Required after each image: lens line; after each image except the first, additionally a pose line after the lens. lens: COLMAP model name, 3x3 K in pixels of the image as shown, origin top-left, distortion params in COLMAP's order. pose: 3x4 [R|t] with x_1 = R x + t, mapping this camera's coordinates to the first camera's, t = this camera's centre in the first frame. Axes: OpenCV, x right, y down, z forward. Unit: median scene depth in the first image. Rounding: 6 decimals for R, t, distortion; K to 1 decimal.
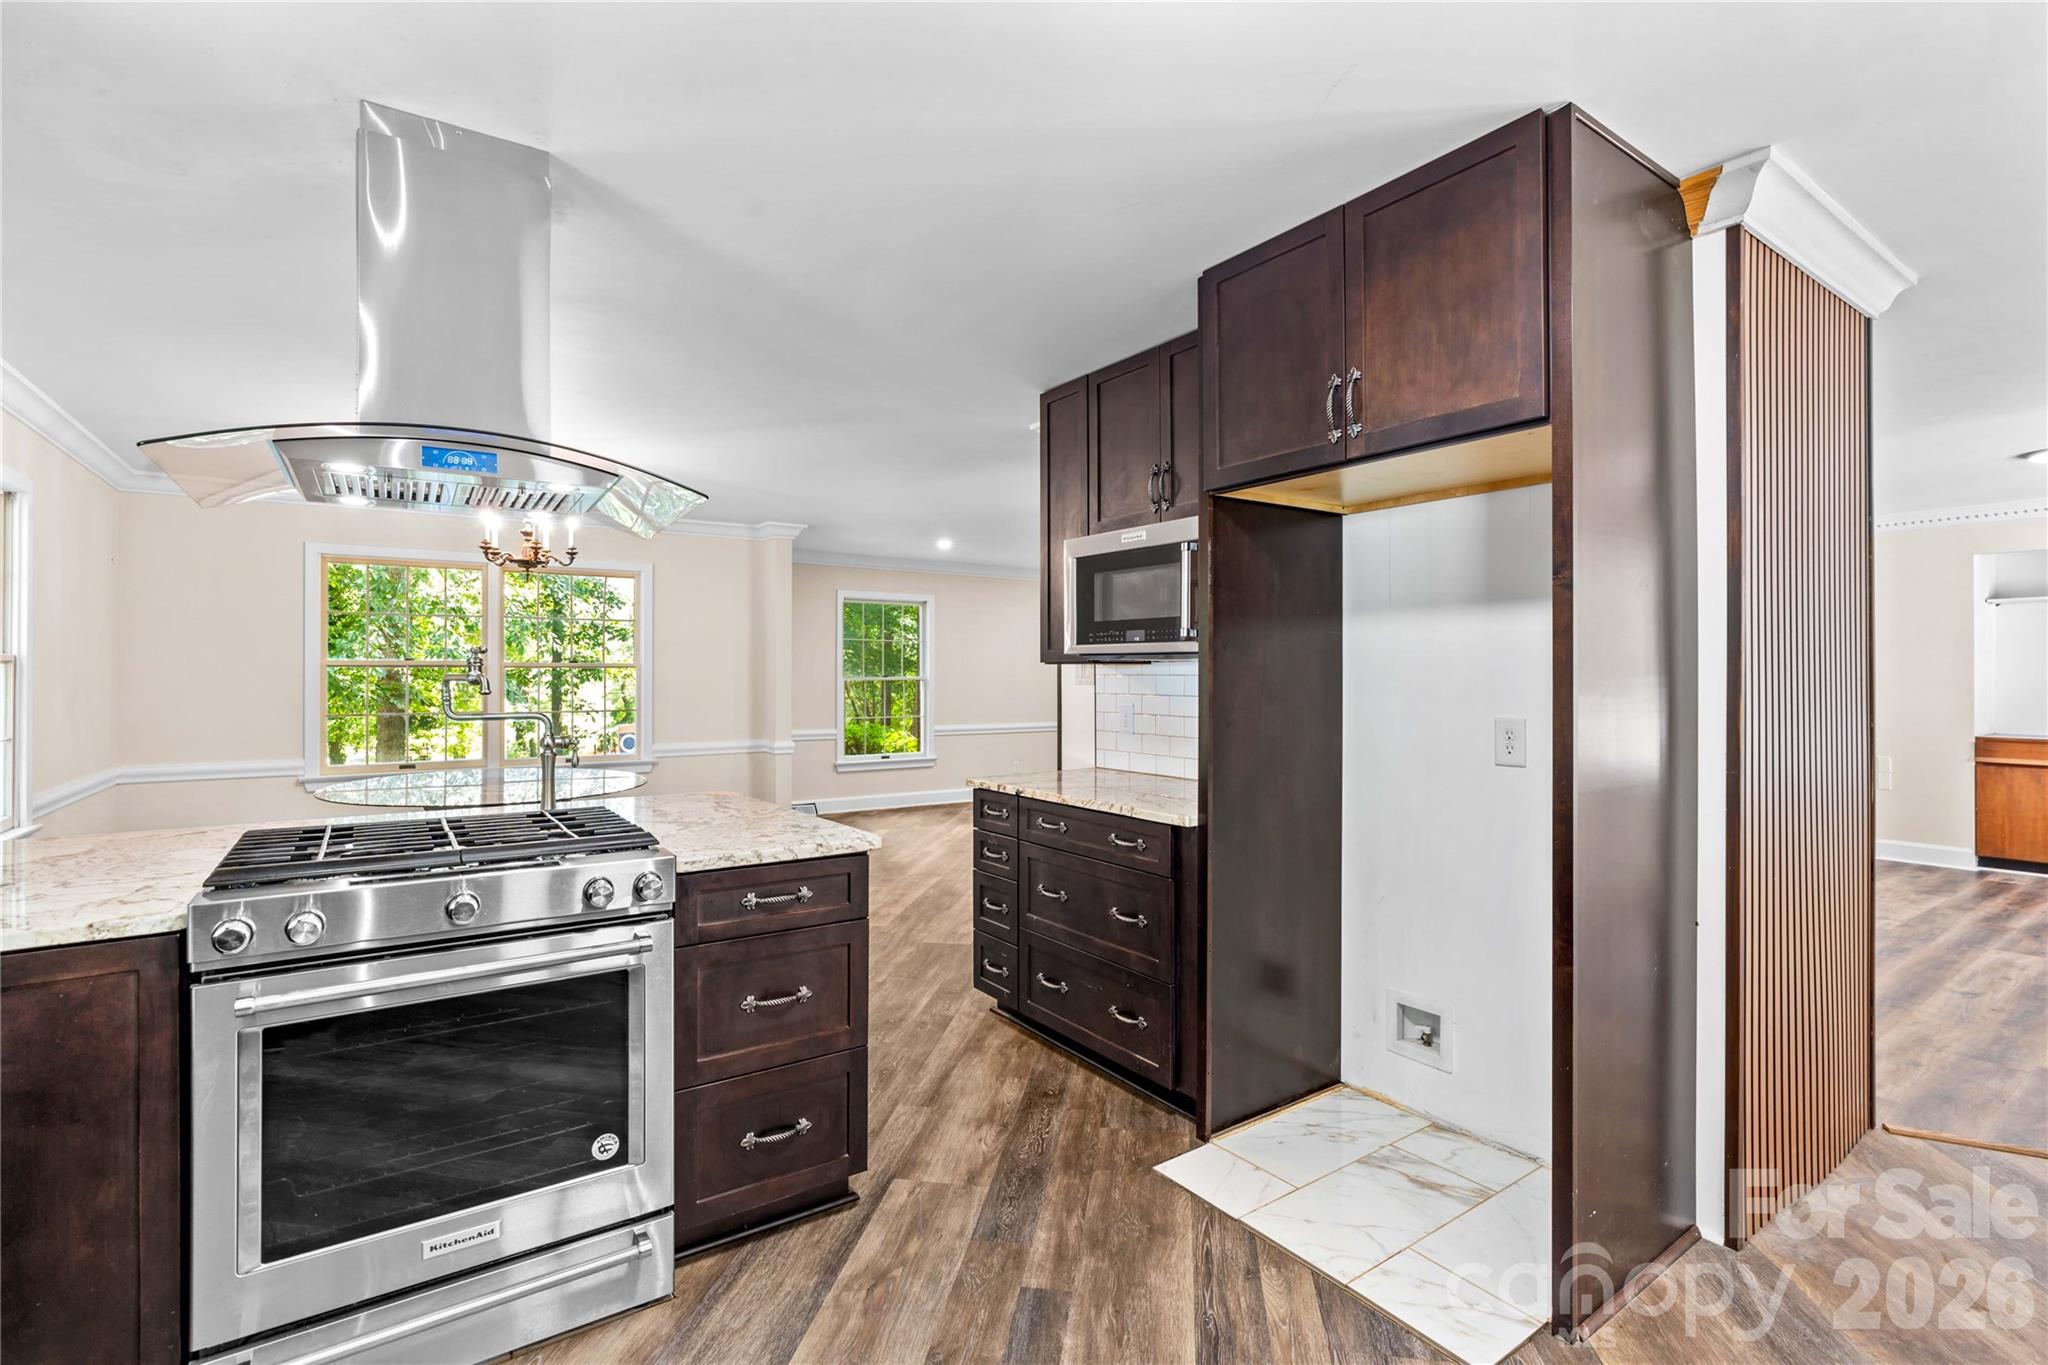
lens RADIAL K [[942.8, 0, 1024.6], [0, 942.8, 673.4], [0, 0, 1]] dist [-0.001641, 0.000056]
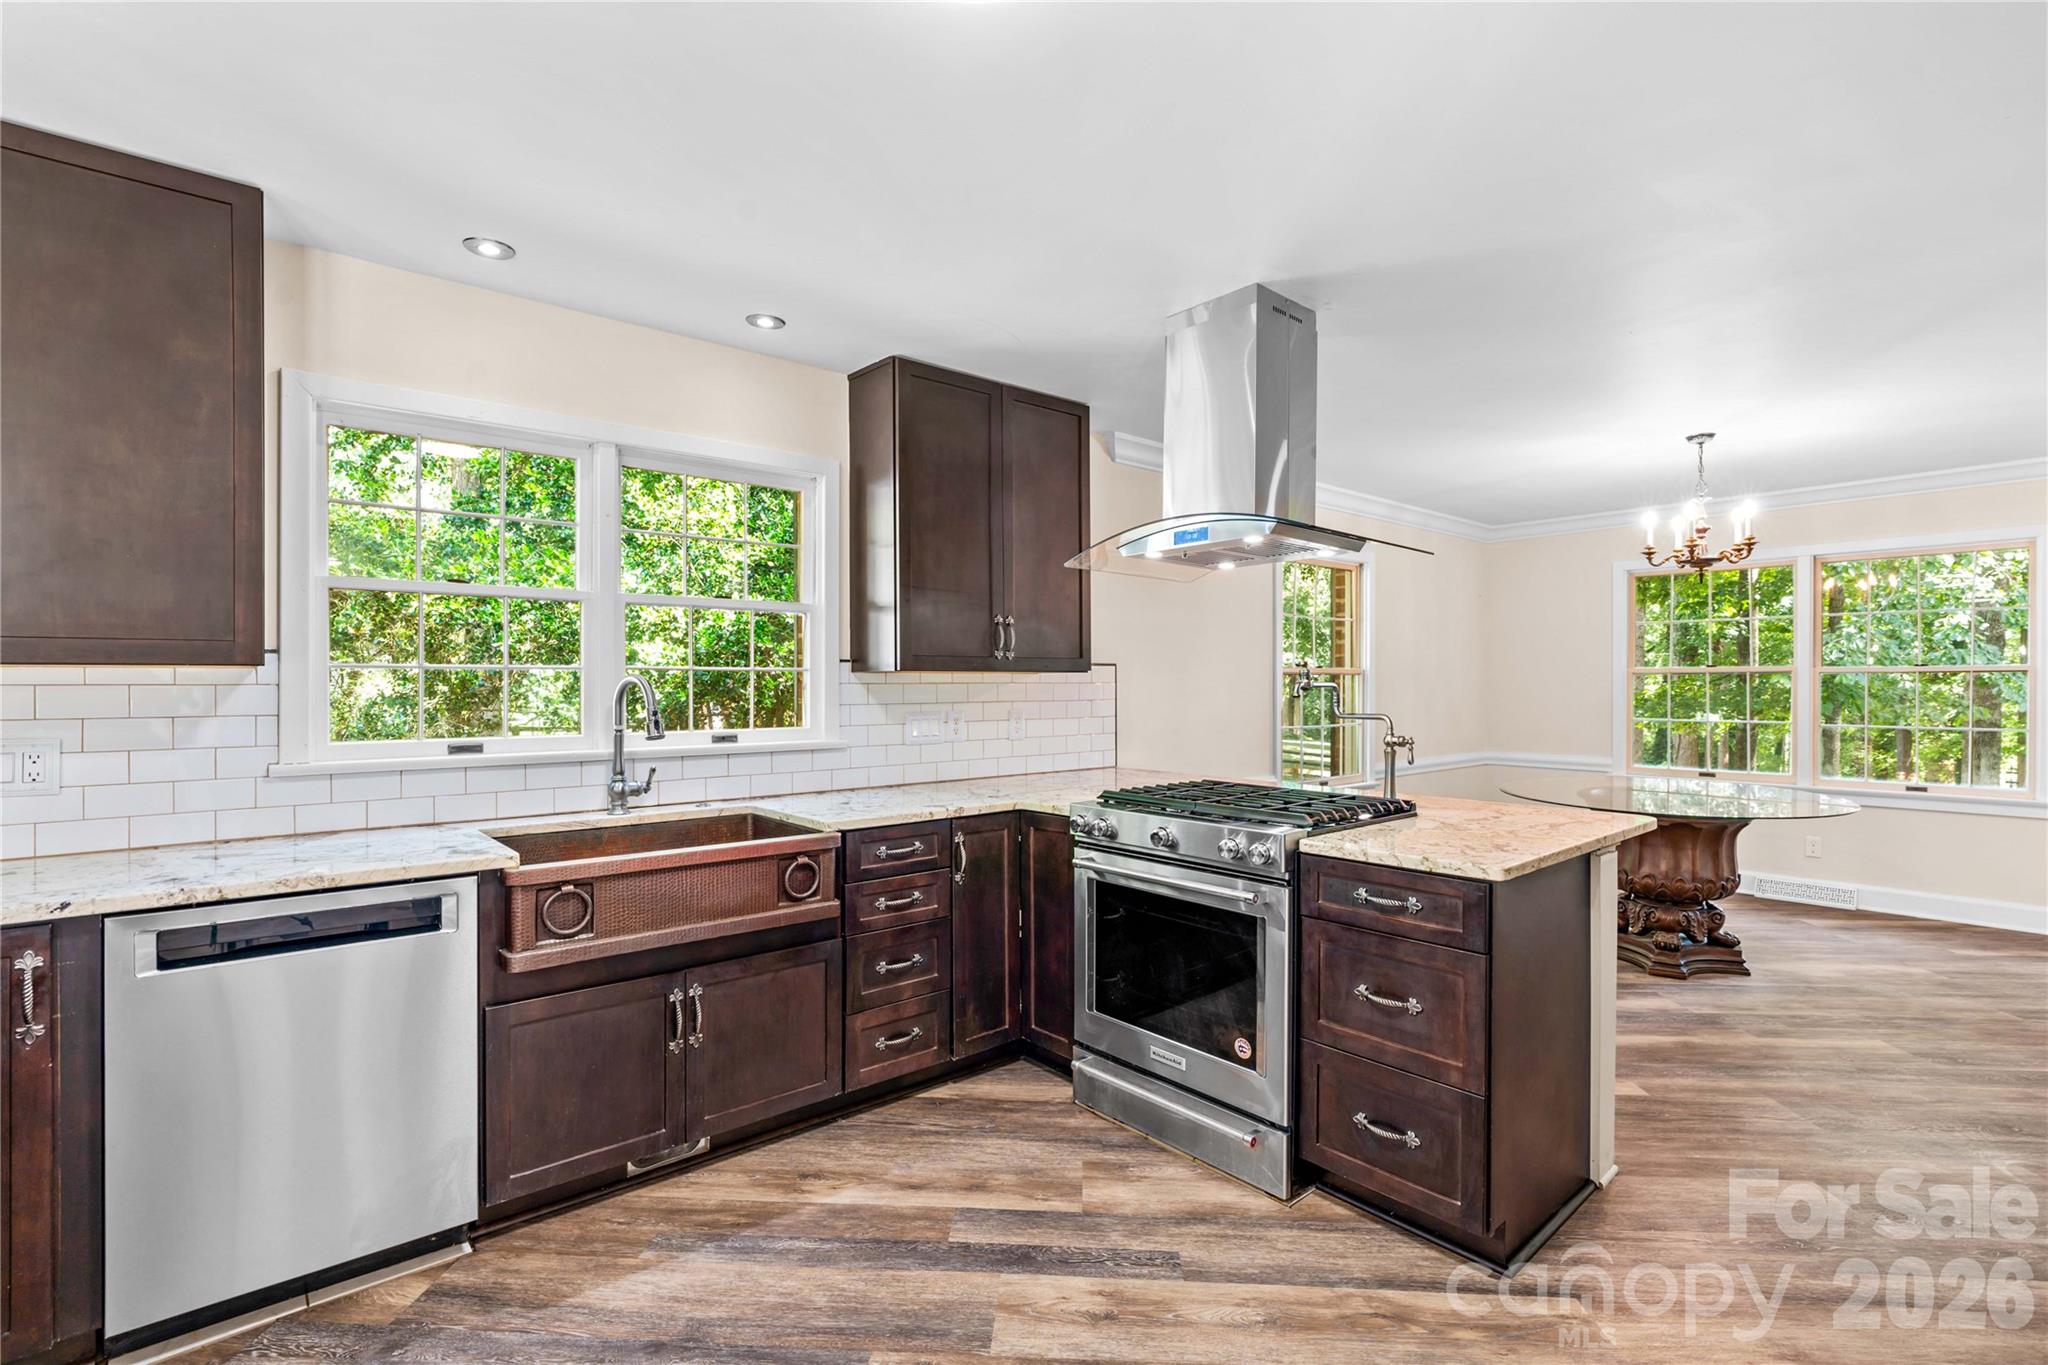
lens RADIAL K [[942.8, 0, 1023.2], [0, 942.8, 684.0], [0, 0, 1]] dist [-0.001641, 0.000056]
pose [[0.104187, 0.001968, -0.994556, 0.801318], [0.002067, 0.999995, 0.002195, 0.000239], [0.994556, -0.002285, 0.104183, 0.563367]]
